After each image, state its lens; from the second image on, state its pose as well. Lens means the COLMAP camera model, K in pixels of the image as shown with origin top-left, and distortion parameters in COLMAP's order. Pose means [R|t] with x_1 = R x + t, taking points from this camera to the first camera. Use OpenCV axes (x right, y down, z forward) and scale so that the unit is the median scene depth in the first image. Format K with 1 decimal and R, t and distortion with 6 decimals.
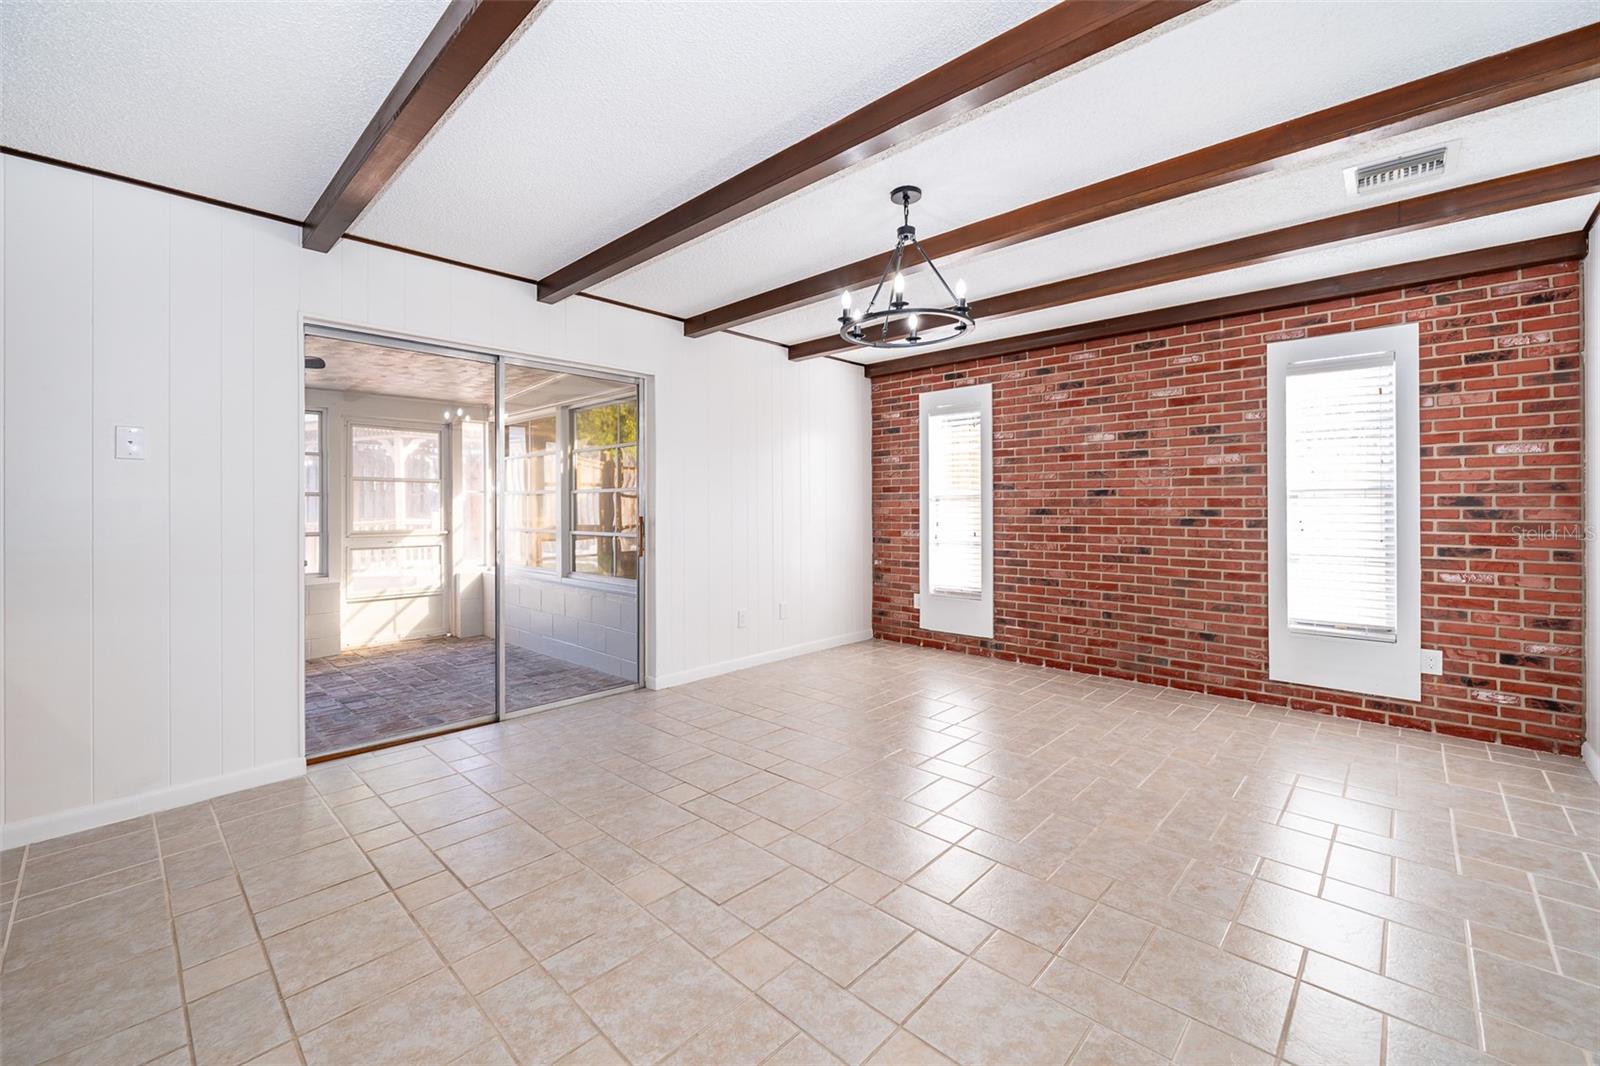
lens RADIAL K [[653.2, 0, 802.4], [0, 653.2, 516.6], [0, 0, 1]] dist [0.000129, 0.000024]
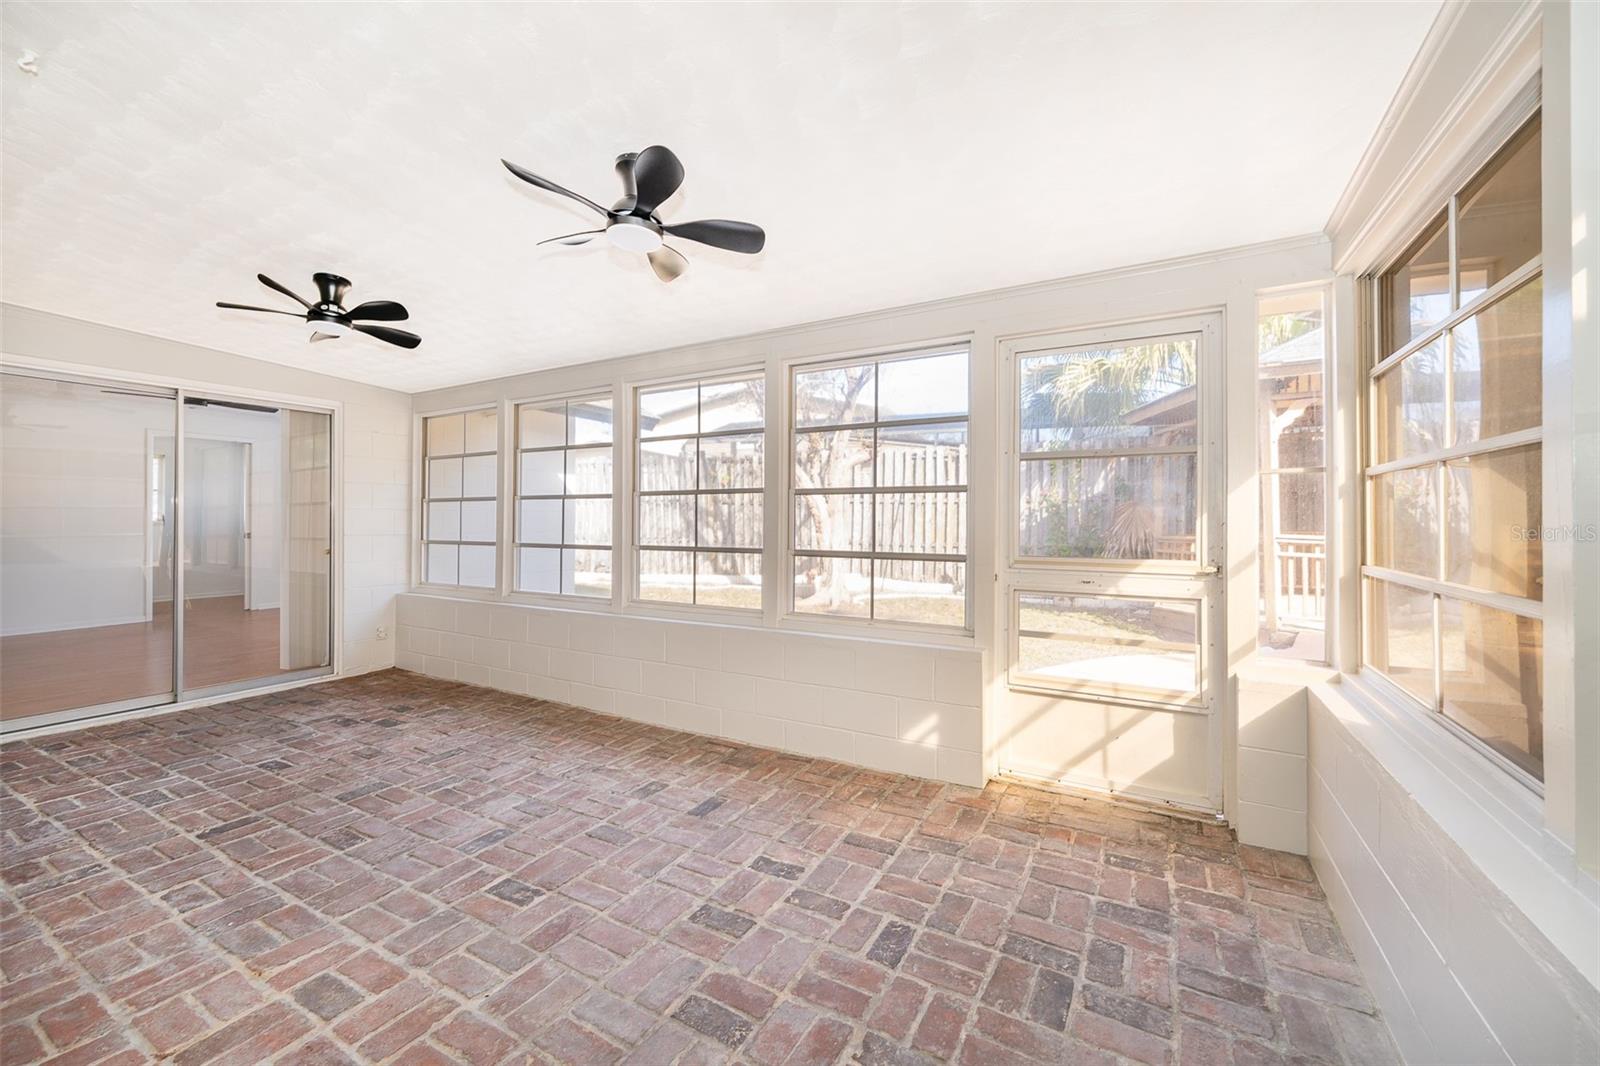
lens RADIAL K [[633.8, 0, 798.1], [0, 633.8, 536.0], [0, 0, 1]] dist [-0.003657, -0.000033]
pose [[0.246849, 0.001548, -0.969053, -0.241403], [-0.008585, 0.999963, -0.000589, 0.009798], [0.969016, 0.008465, 0.246853, 0.675125]]
